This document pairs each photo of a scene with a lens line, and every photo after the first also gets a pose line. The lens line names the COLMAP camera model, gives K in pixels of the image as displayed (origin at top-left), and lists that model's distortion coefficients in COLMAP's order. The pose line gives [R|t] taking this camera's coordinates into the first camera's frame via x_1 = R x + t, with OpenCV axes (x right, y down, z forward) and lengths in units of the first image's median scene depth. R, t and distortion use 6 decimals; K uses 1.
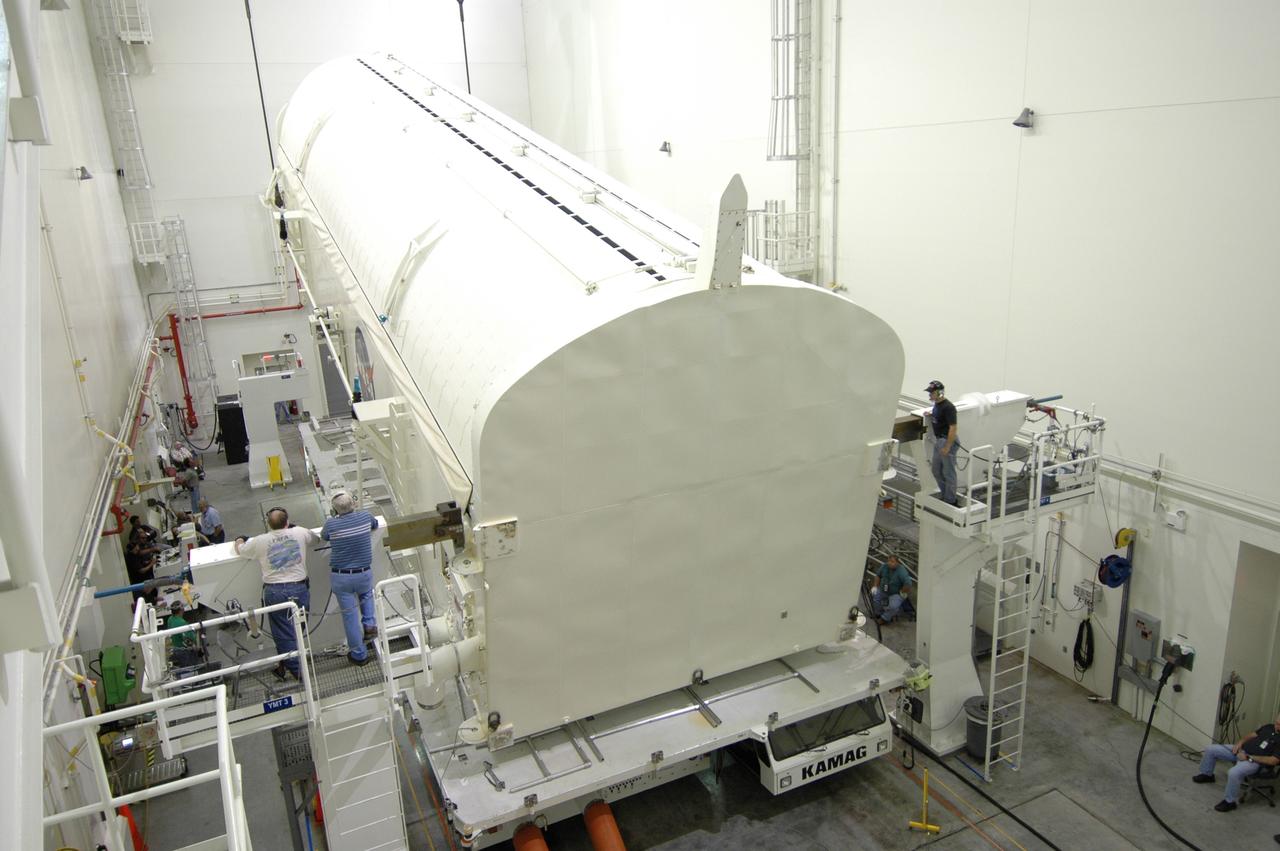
lens RADIAL K [[922.8, 0, 640.0], [0, 922.8, 425.5], [0, 0, 1]] dist [0.016607, -0.001780]
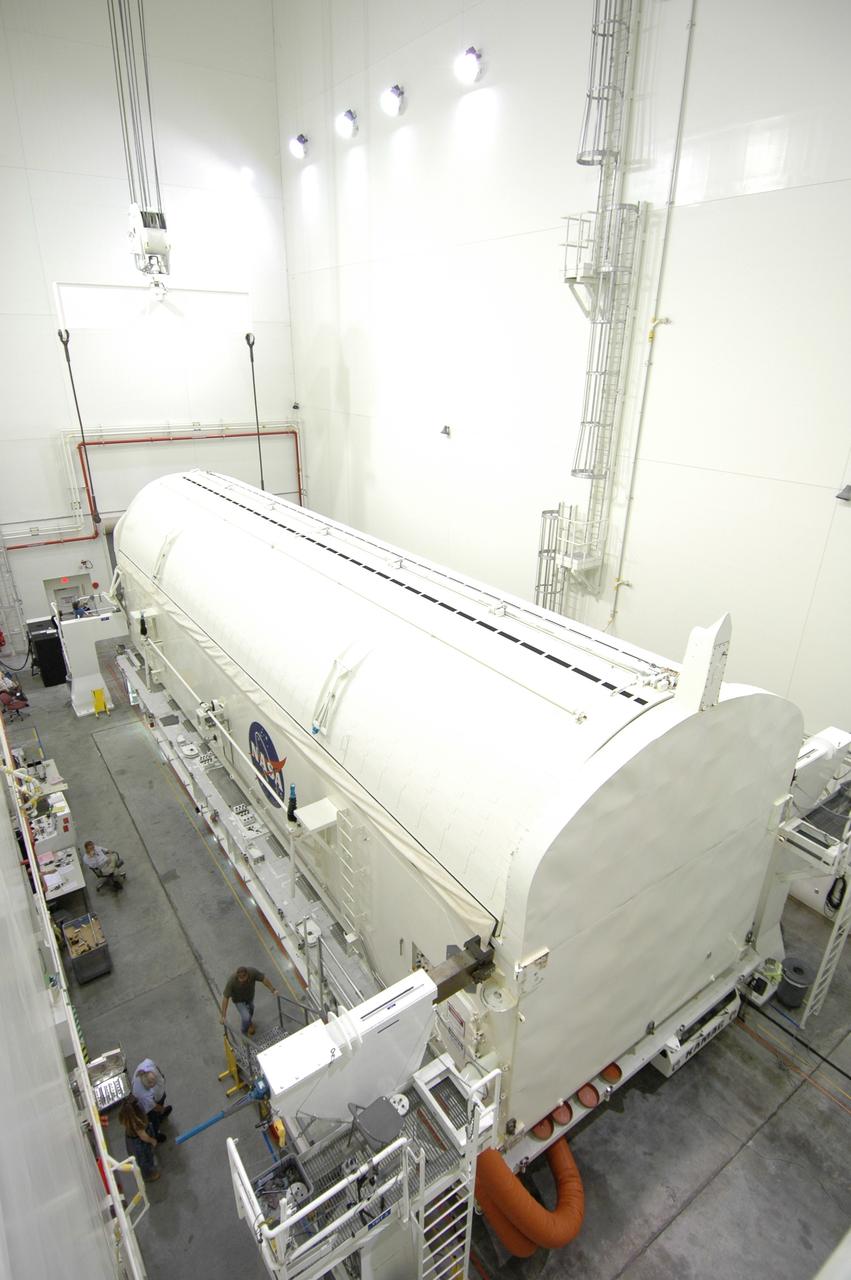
lens RADIAL K [[676.3, 0, 425.5], [0, 676.3, 640.0], [0, 0, 1]] dist [0.019250, -0.000189]
pose [[0.981703, -0.008632, 0.190225, -0.220800], [-0.013971, 0.993014, 0.117163, -0.180127], [-0.189907, -0.117677, 0.974724, 0.165815]]
